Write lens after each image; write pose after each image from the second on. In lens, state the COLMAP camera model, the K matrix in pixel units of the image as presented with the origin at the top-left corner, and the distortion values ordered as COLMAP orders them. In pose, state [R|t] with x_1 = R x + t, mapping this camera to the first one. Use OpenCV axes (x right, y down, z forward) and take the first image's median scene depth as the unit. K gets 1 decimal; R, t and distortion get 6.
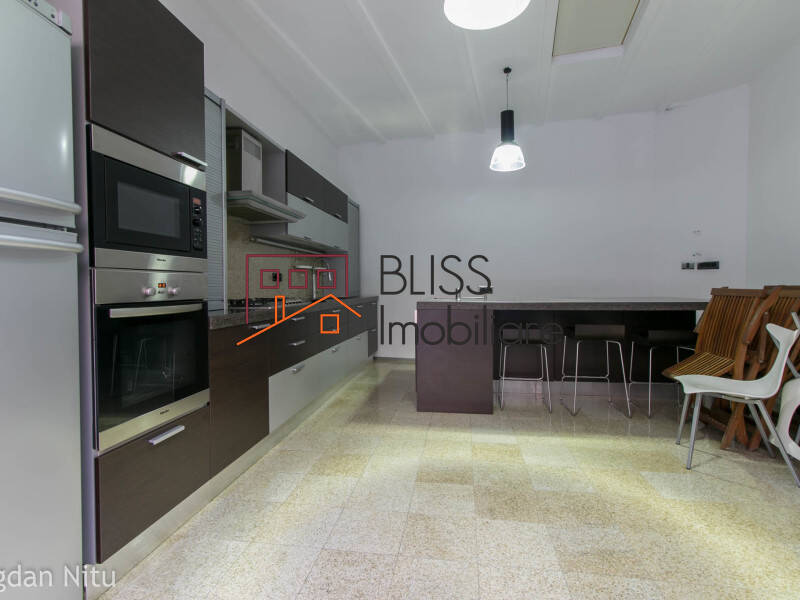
lens RADIAL K [[412.7, 0, 397.2], [0, 412.7, 299.0], [0, 0, 1]] dist [-0.000153, 0.001333]
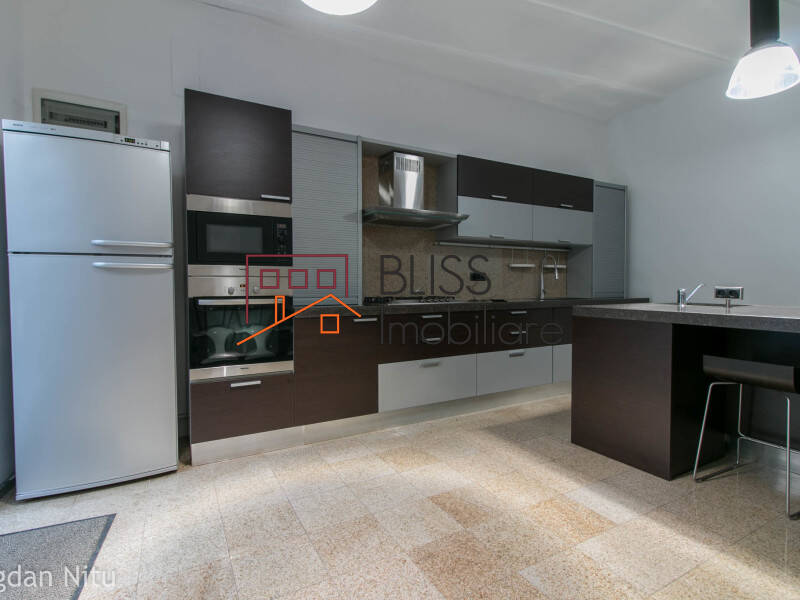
lens RADIAL K [[412.7, 0, 398.3], [0, 412.7, 299.1], [0, 0, 1]] dist [-0.000153, 0.001333]
pose [[0.608751, 0.029232, -0.792823, 0.672547], [-0.024642, 0.999535, 0.017933, -0.016814], [0.792979, 0.008620, 0.609188, 0.350387]]
